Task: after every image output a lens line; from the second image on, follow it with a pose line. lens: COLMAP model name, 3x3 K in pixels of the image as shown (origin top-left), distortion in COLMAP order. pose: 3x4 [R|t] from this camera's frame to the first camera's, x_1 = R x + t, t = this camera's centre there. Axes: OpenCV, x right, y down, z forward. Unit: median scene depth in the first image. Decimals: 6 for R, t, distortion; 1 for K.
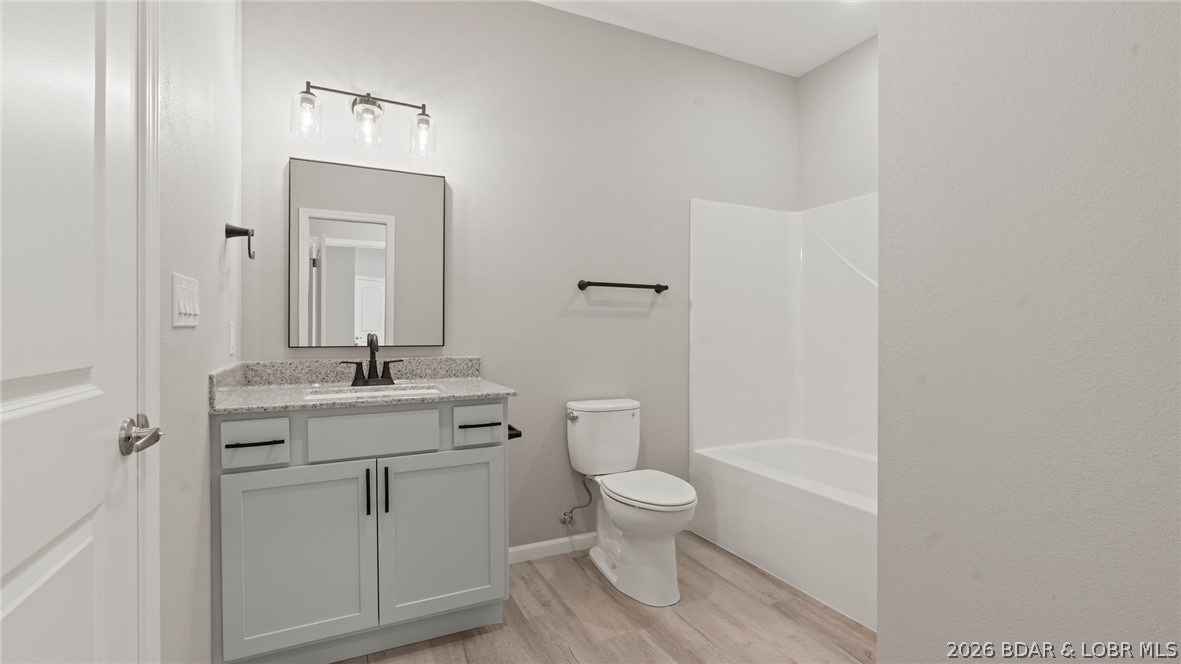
lens RADIAL K [[523.4, 0, 588.9], [0, 523.4, 334.2], [0, 0, 1]] dist [-0.010764, 0.000231]
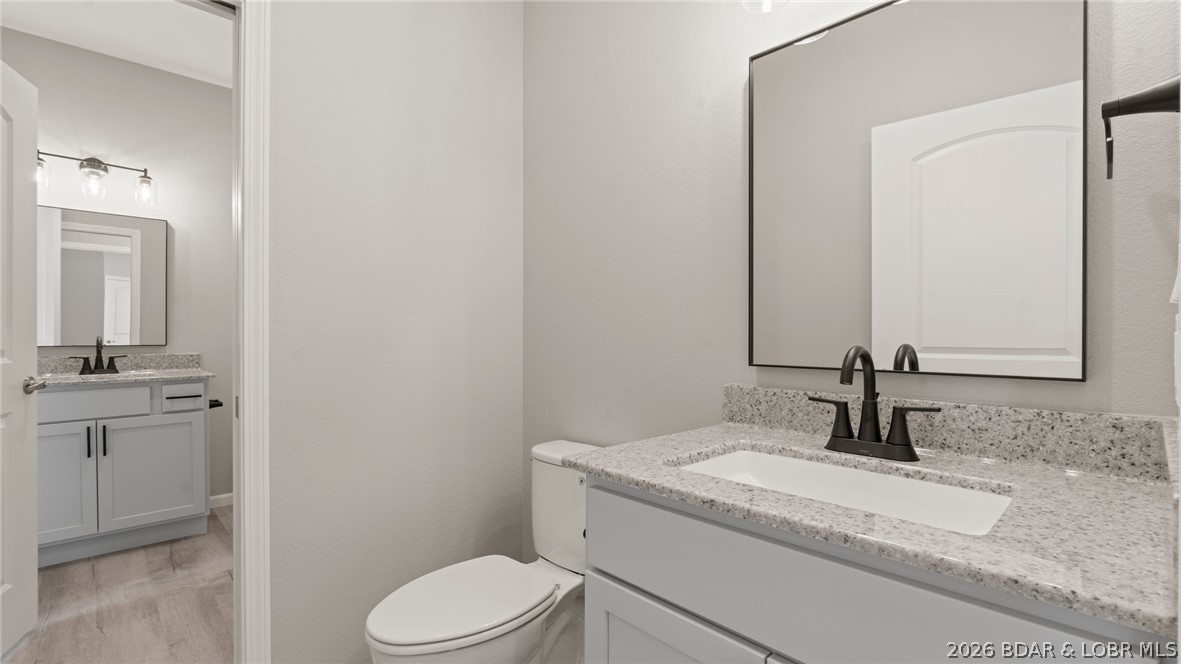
lens RADIAL K [[528.4, 0, 592.2], [0, 528.4, 335.2], [0, 0, 1]] dist [-0.011546, 0.004450]
pose [[0.950136, -0.001331, 0.311834, 0.378335], [0.002434, 0.999992, -0.003147, 0.003522], [-0.311828, 0.003749, 0.950131, -0.694482]]
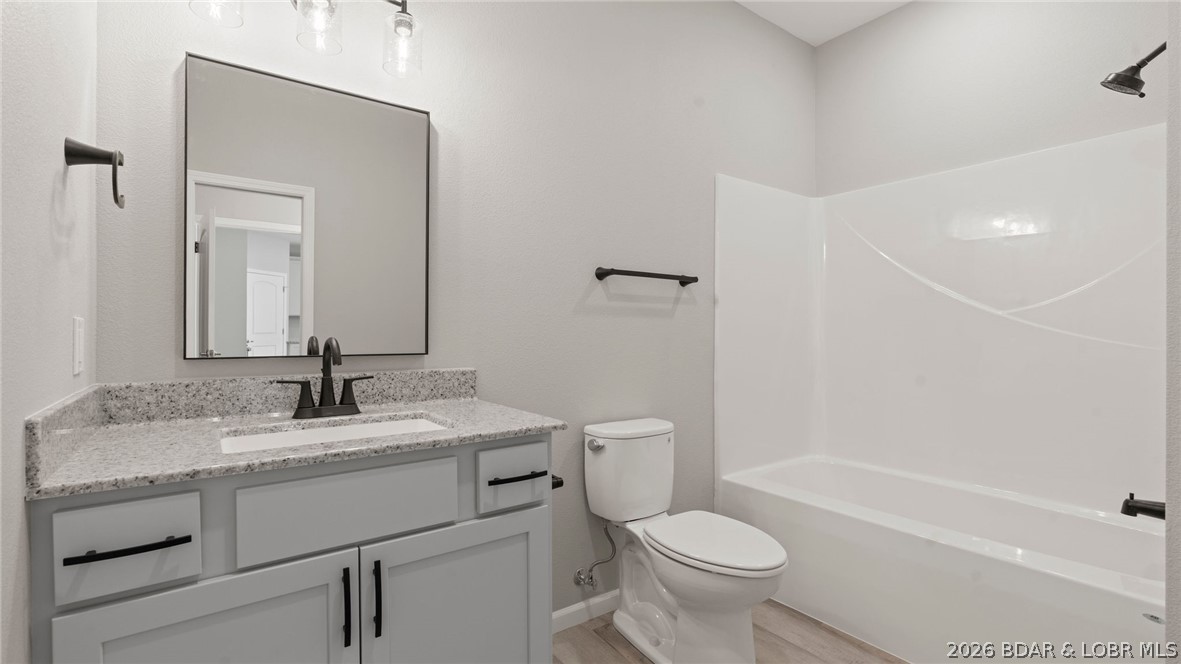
lens RADIAL K [[528.4, 0, 592.2], [0, 528.4, 335.2], [0, 0, 1]] dist [-0.011546, 0.004450]
pose [[0.984730, -0.000342, 0.174090, -0.201313], [0.000565, 0.999999, -0.001231, -0.002272], [-0.174090, 0.001311, 0.984729, 0.292409]]
